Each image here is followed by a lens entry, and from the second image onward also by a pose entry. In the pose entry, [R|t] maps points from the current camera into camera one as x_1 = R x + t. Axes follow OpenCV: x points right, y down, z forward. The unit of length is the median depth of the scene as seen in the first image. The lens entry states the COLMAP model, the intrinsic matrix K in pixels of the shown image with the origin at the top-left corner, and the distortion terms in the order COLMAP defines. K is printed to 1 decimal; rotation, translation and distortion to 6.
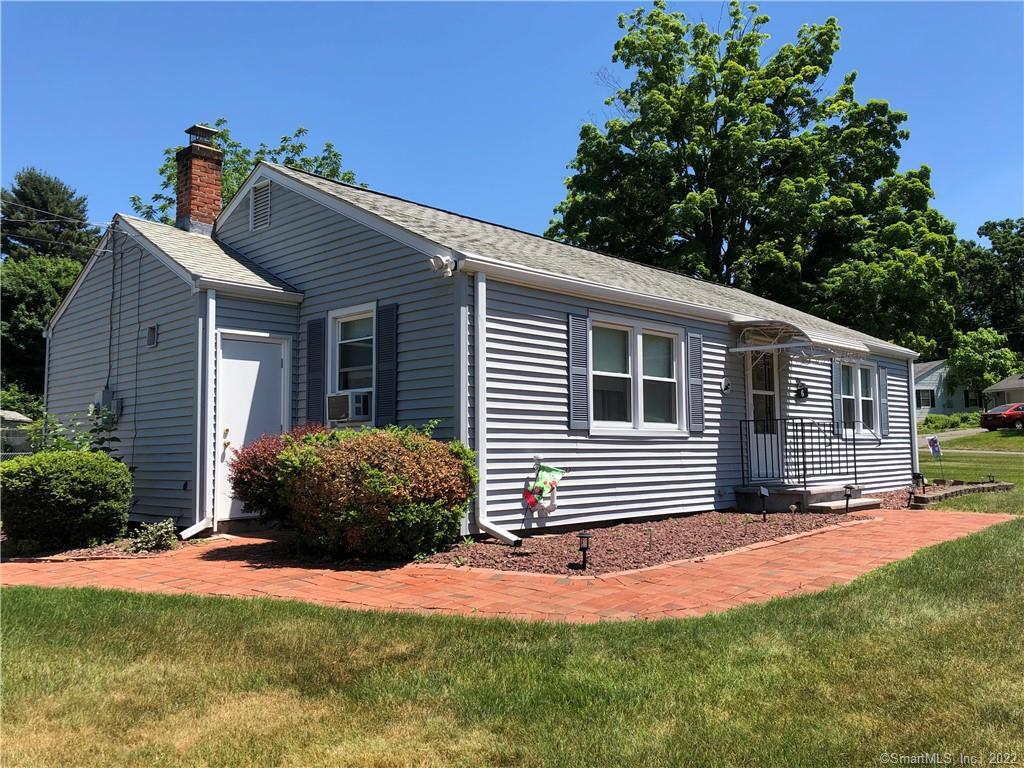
lens RADIAL K [[796.0, 0, 512.0], [0, 796.0, 384.0], [0, 0, 1]] dist [0.094463, -0.122744]
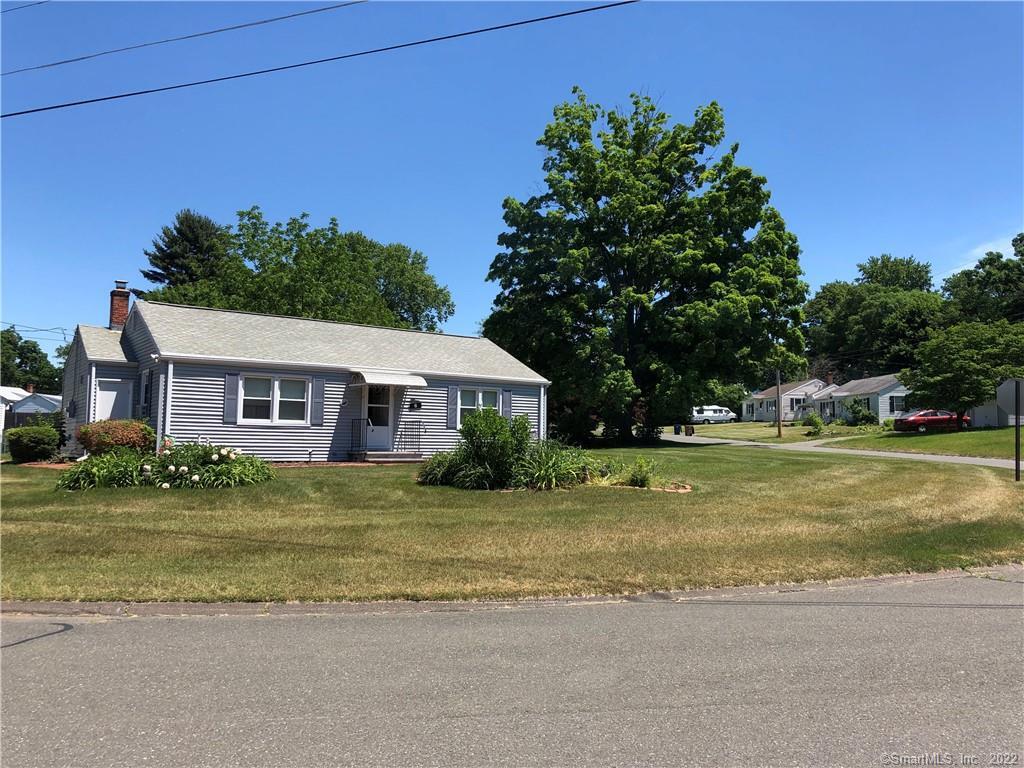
lens RADIAL K [[796.0, 0, 512.0], [0, 796.0, 384.0], [0, 0, 1]] dist [0.094463, -0.122744]
pose [[0.980075, 0.008640, -0.198440, 1.118344], [-0.007294, 0.999945, 0.007512, -0.065435], [0.198494, -0.005915, 0.980084, -0.959130]]
